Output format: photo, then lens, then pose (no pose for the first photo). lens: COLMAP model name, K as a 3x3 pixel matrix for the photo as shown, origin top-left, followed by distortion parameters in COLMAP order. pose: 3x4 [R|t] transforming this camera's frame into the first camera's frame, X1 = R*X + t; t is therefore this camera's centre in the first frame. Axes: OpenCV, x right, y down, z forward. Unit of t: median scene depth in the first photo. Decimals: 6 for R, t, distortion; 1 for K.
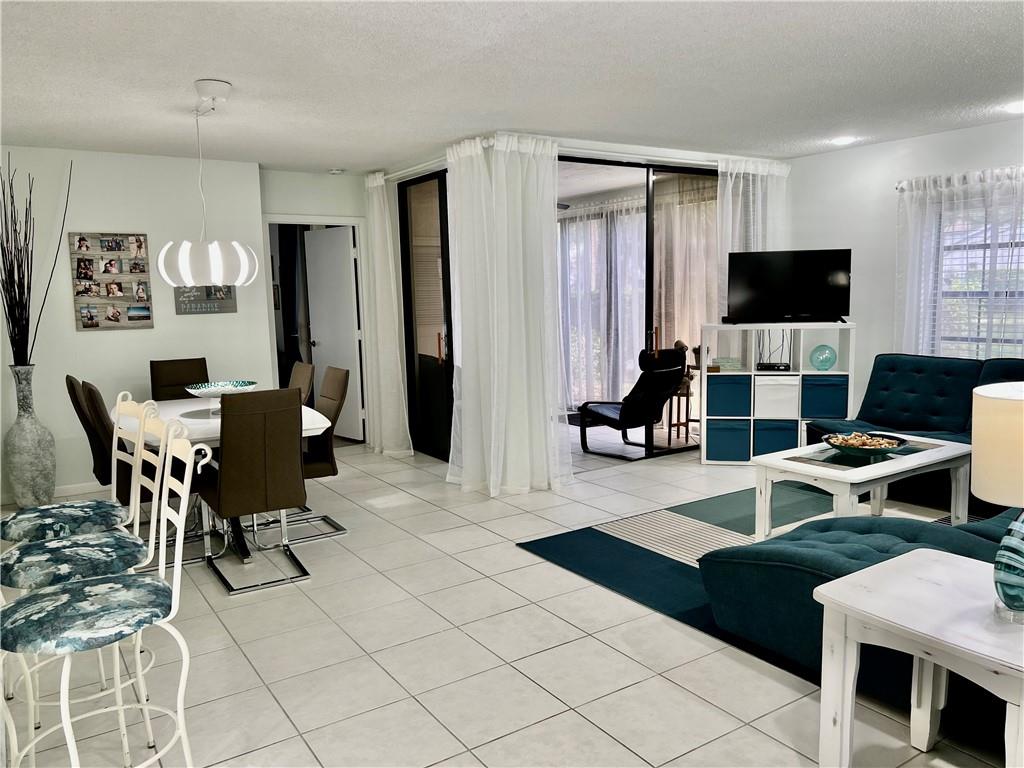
lens RADIAL K [[766.2, 0, 514.1], [0, 766.2, 384.9], [0, 0, 1]] dist [0.064396, -0.076837]
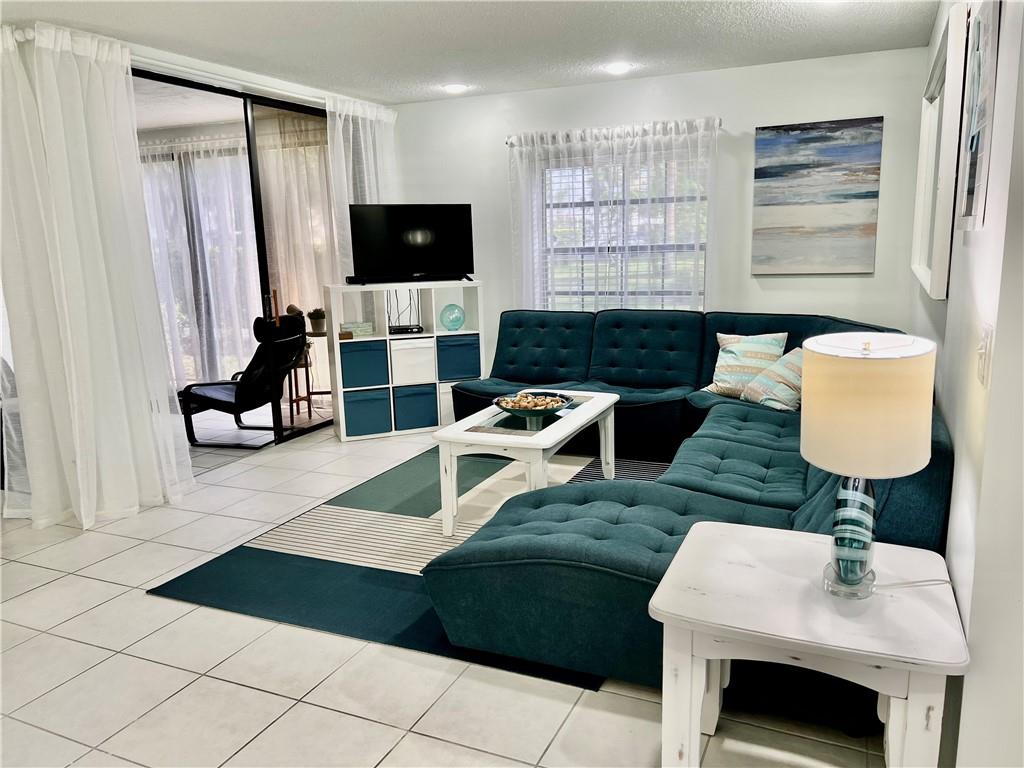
lens RADIAL K [[766.2, 0, 513.8], [0, 766.2, 391.8], [0, 0, 1]] dist [0.064396, -0.076837]
pose [[0.849953, -0.104292, 0.516434, -0.048788], [0.073879, 0.994120, 0.079169, -0.013293], [-0.521654, -0.029137, 0.852660, 0.144896]]
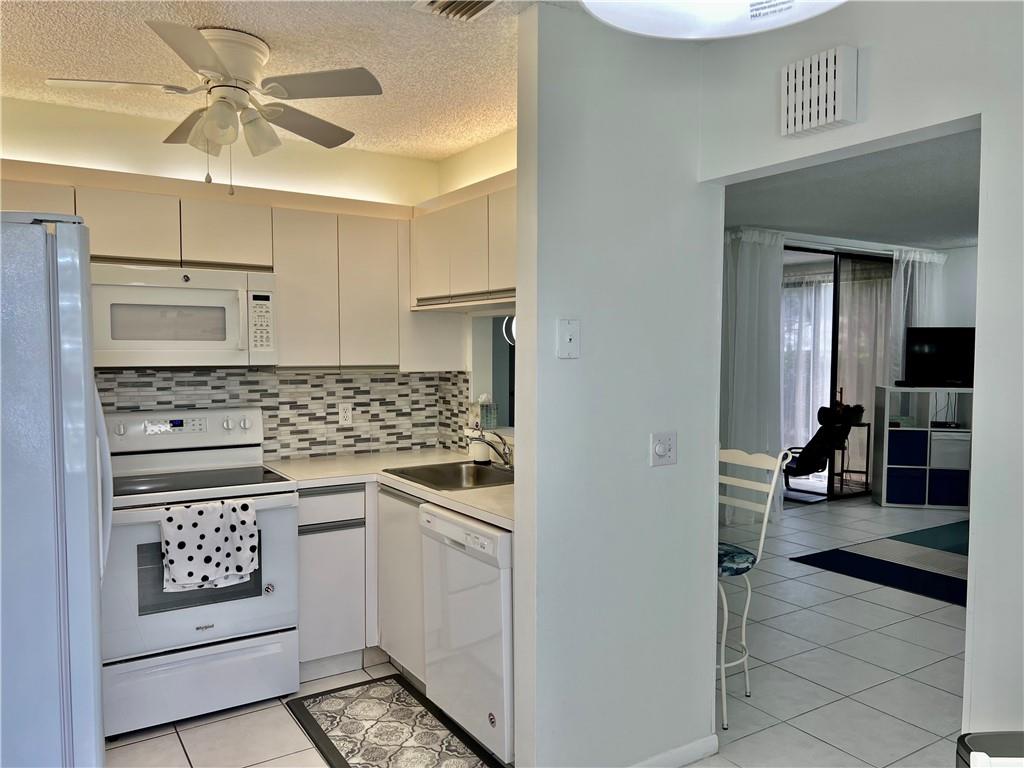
lens RADIAL K [[766.2, 0, 519.5], [0, 766.2, 389.1], [0, 0, 1]] dist [0.064396, -0.076837]
pose [[0.999483, 0.030754, -0.009360, -0.335218], [-0.031322, 0.997173, -0.068300, 0.026329], [0.007233, 0.068558, 0.997621, -0.208212]]
